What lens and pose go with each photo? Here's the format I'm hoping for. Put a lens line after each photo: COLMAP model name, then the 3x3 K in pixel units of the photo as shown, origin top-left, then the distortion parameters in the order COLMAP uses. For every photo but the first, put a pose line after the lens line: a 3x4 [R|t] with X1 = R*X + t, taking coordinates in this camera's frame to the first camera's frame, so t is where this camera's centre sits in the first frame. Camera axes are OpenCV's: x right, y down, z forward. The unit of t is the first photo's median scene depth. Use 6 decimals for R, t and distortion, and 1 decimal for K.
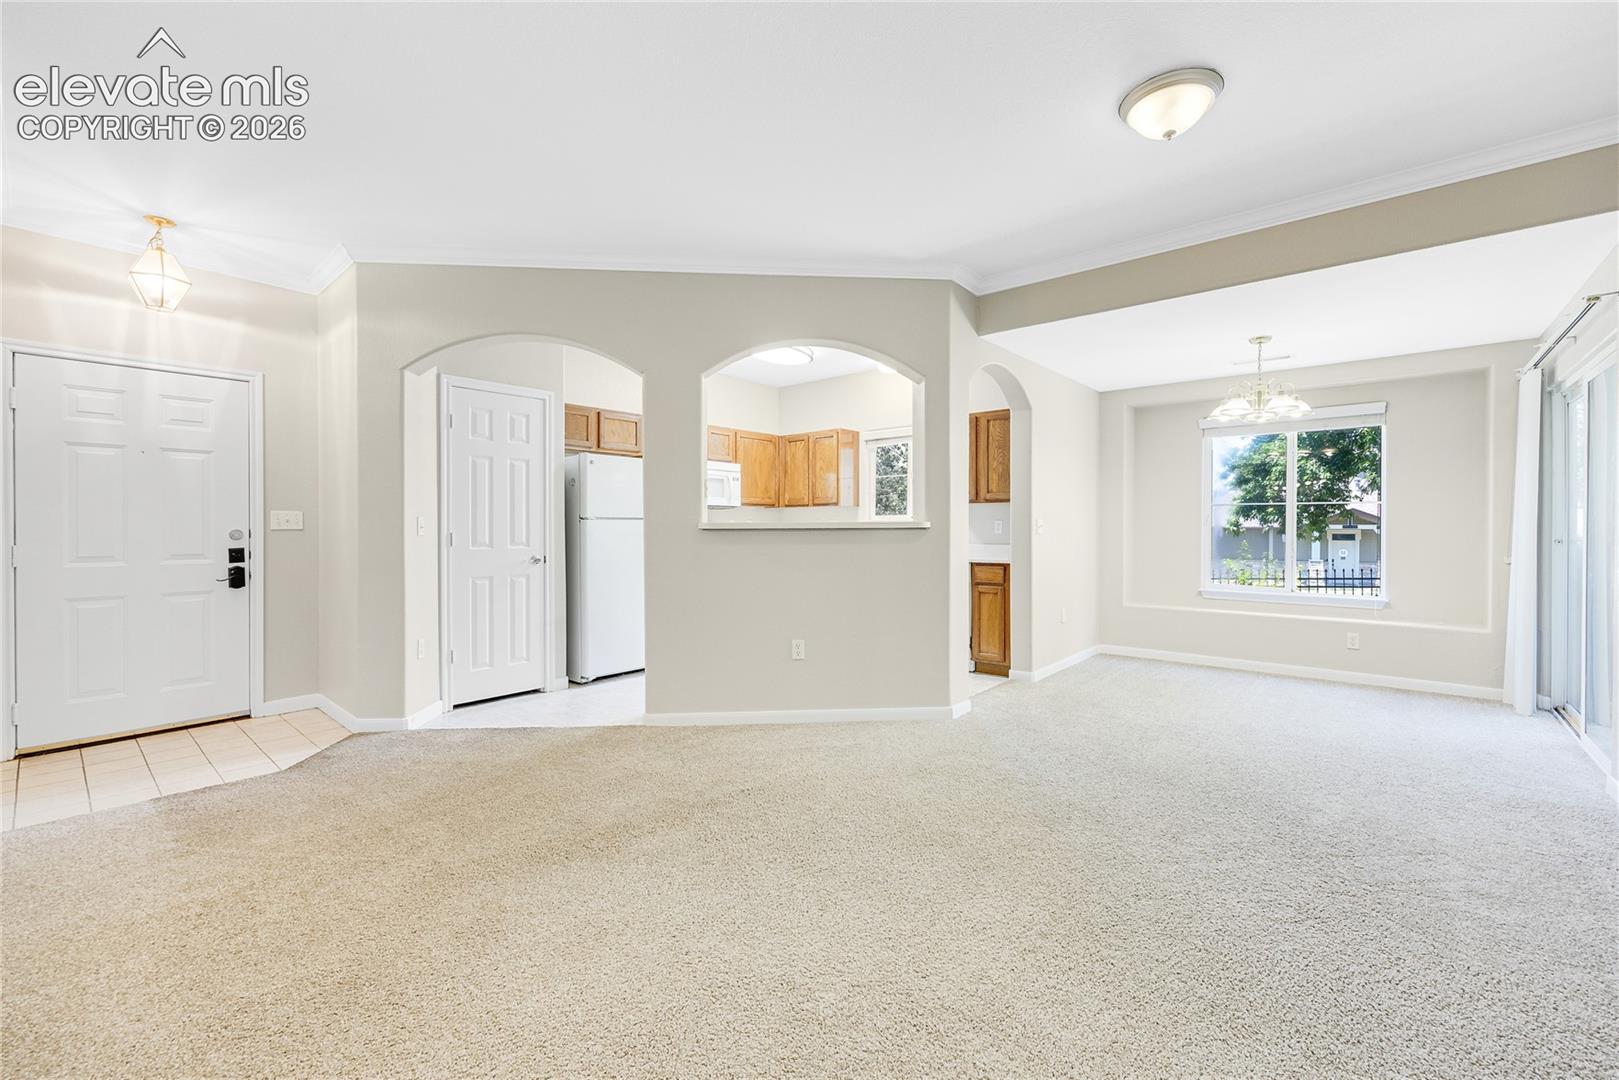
lens RADIAL K [[680.7, 0, 811.9], [0, 680.7, 526.2], [0, 0, 1]] dist [-0.003067, 0.000909]
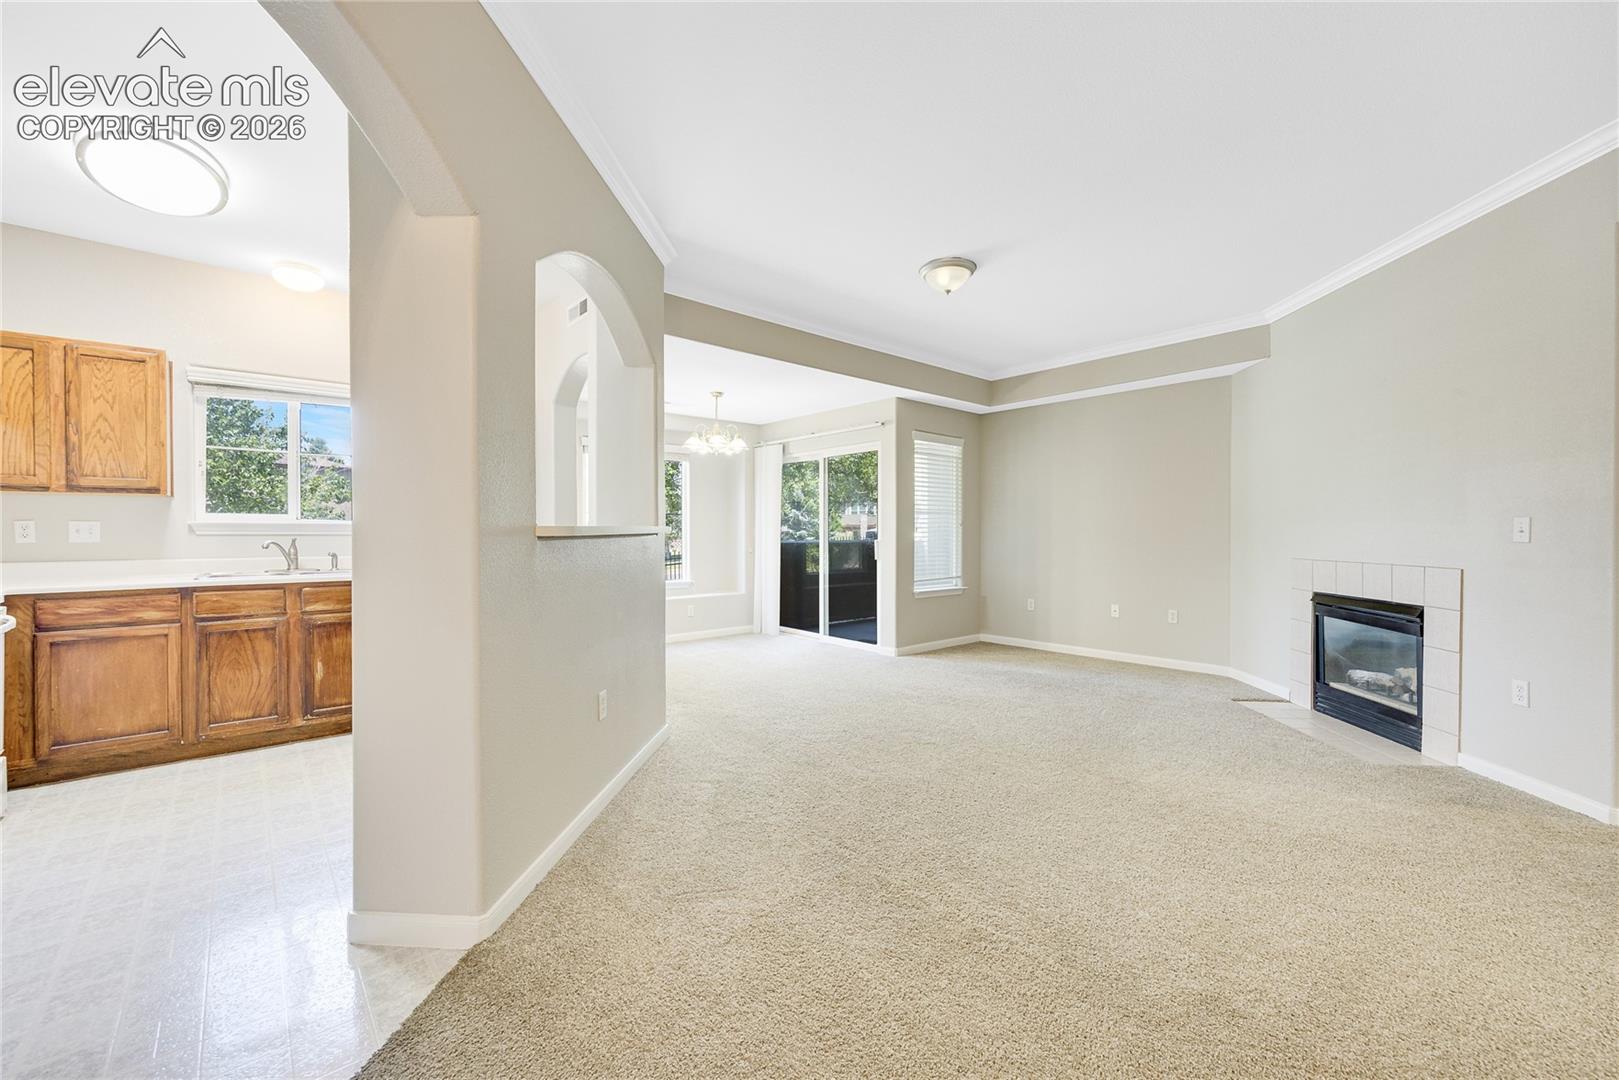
lens RADIAL K [[644.2, 0, 815.8], [0, 644.2, 539.1], [0, 0, 1]] dist [-0.003621, 0.000211]
pose [[0.134672, -0.012741, 0.990808, -0.396114], [0.000068, 0.999917, 0.012849, -0.000392], [-0.990890, -0.001663, 0.134662, 0.415789]]
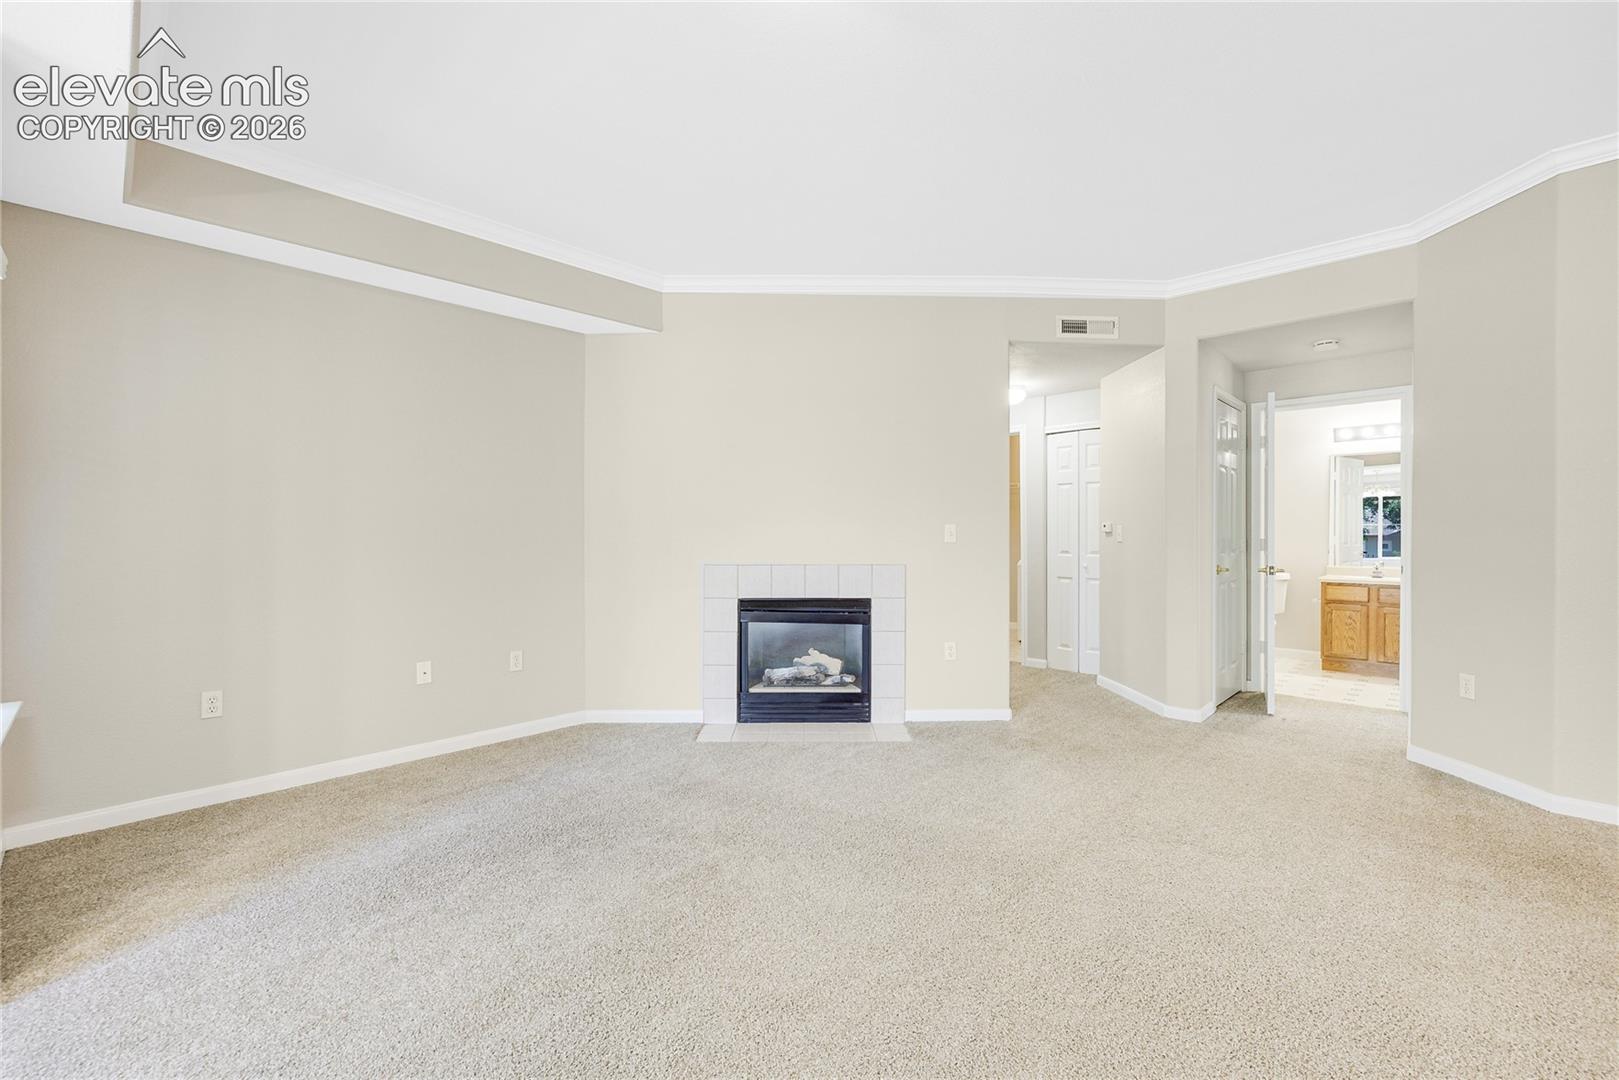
lens RADIAL K [[680.7, 0, 811.9], [0, 680.7, 532.4], [0, 0, 1]] dist [-0.003067, 0.000909]
pose [[-0.998365, -0.000981, 0.057151, 0.193853], [-0.001148, 0.999995, -0.002888, -0.000250], [-0.057147, -0.002948, -0.998361, 0.648140]]
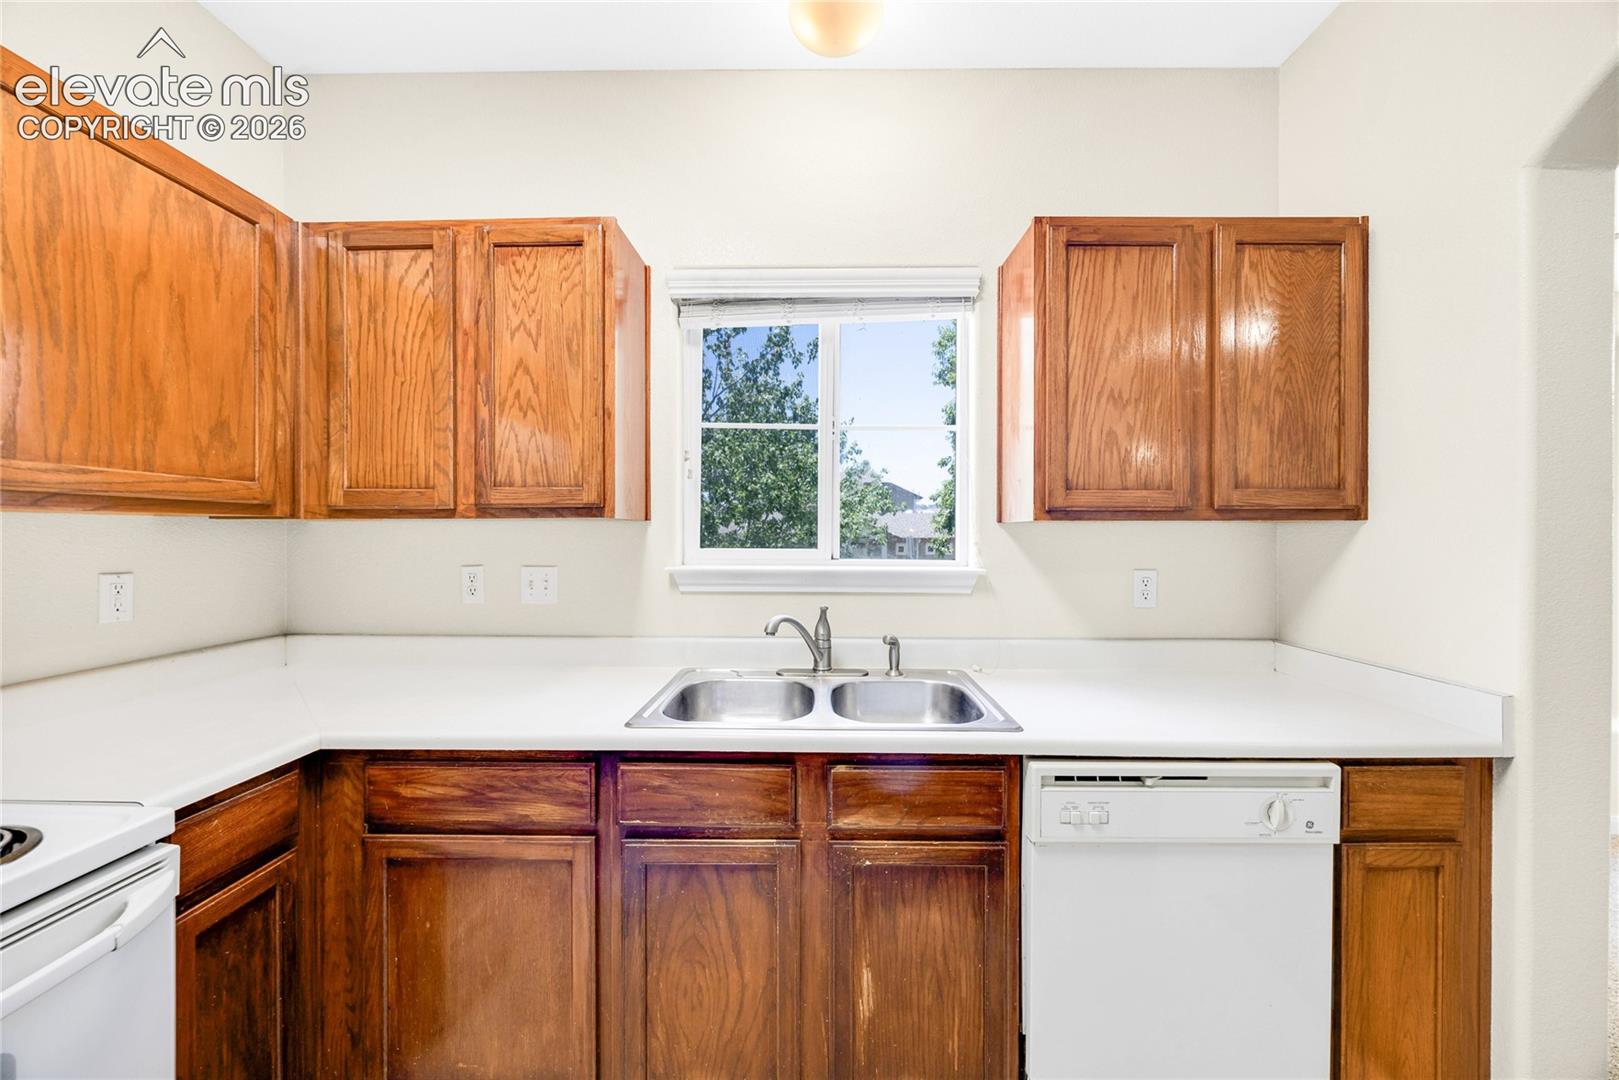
lens RADIAL K [[624.6, 0, 815.7], [0, 624.6, 538.0], [0, 0, 1]] dist [-0.001694, 0.000881]
pose [[0.765707, -0.003507, 0.643180, -0.052677], [-0.001305, 0.999975, 0.007007, -0.023685], [-0.643188, -0.006204, 0.765683, 0.766241]]
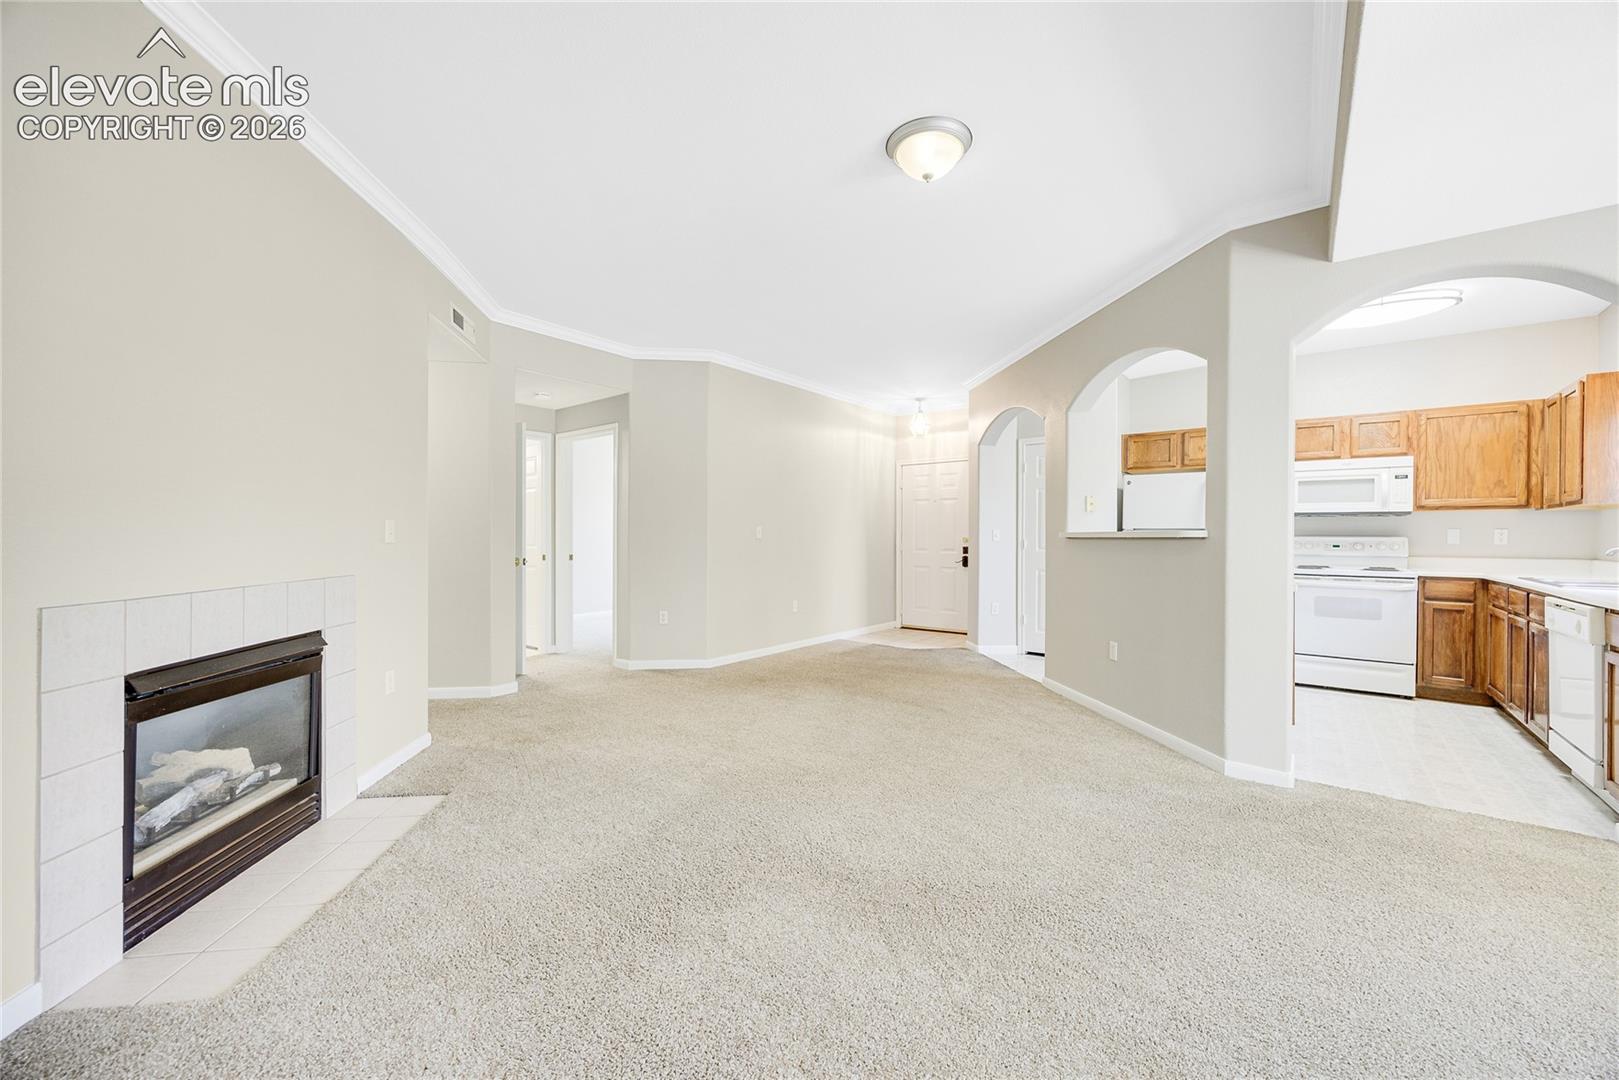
lens RADIAL K [[624.6, 0, 802.8], [0, 624.6, 537.9], [0, 0, 1]] dist [-0.001694, 0.000881]
pose [[0.033972, 0.004840, -0.999411, 0.570208], [-0.003190, 0.999984, 0.004735, 0.000087], [0.999418, 0.003027, 0.033987, 0.288180]]
